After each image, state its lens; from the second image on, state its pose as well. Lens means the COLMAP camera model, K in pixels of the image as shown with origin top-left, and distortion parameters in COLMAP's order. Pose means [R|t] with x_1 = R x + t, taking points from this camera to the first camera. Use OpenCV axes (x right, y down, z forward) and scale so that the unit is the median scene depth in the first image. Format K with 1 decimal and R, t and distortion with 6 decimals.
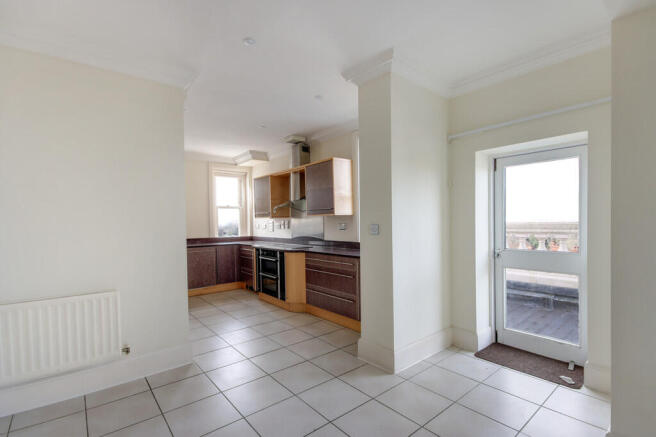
lens RADIAL K [[306.9, 0, 324.1], [0, 306.9, 230.7], [0, 0, 1]] dist [0.031543, 0.000149]
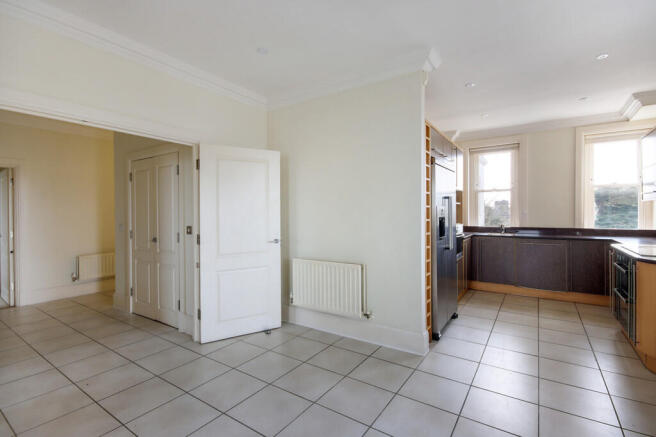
lens RADIAL K [[315.3, 0, 326.9], [0, 315.3, 211.4], [0, 0, 1]] dist [0.001379, 0.000137]
pose [[0.274353, 0.011180, -0.961564, 0.235233], [-0.016960, 0.999833, 0.006786, -0.013743], [0.961479, 0.014446, 0.274497, 0.238364]]
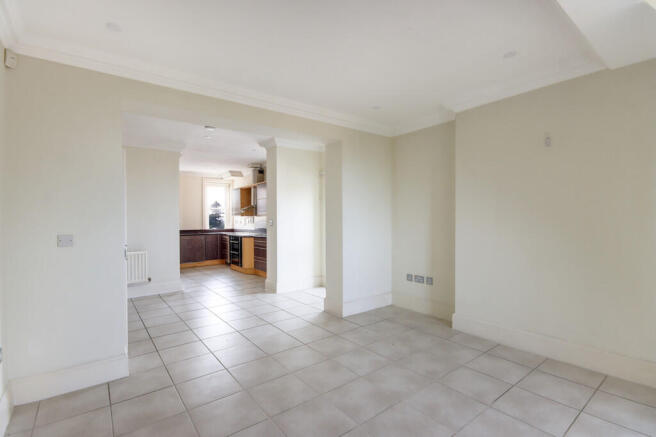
lens RADIAL K [[306.5, 0, 328.0], [0, 306.5, 218.5], [0, 0, 1]] dist [-0.000798, -0.000112]
pose [[0.999707, -0.000892, -0.024199, 0.294950], [0.000225, 0.999620, -0.027565, 0.011994], [0.024214, 0.027551, 0.999327, -0.497856]]
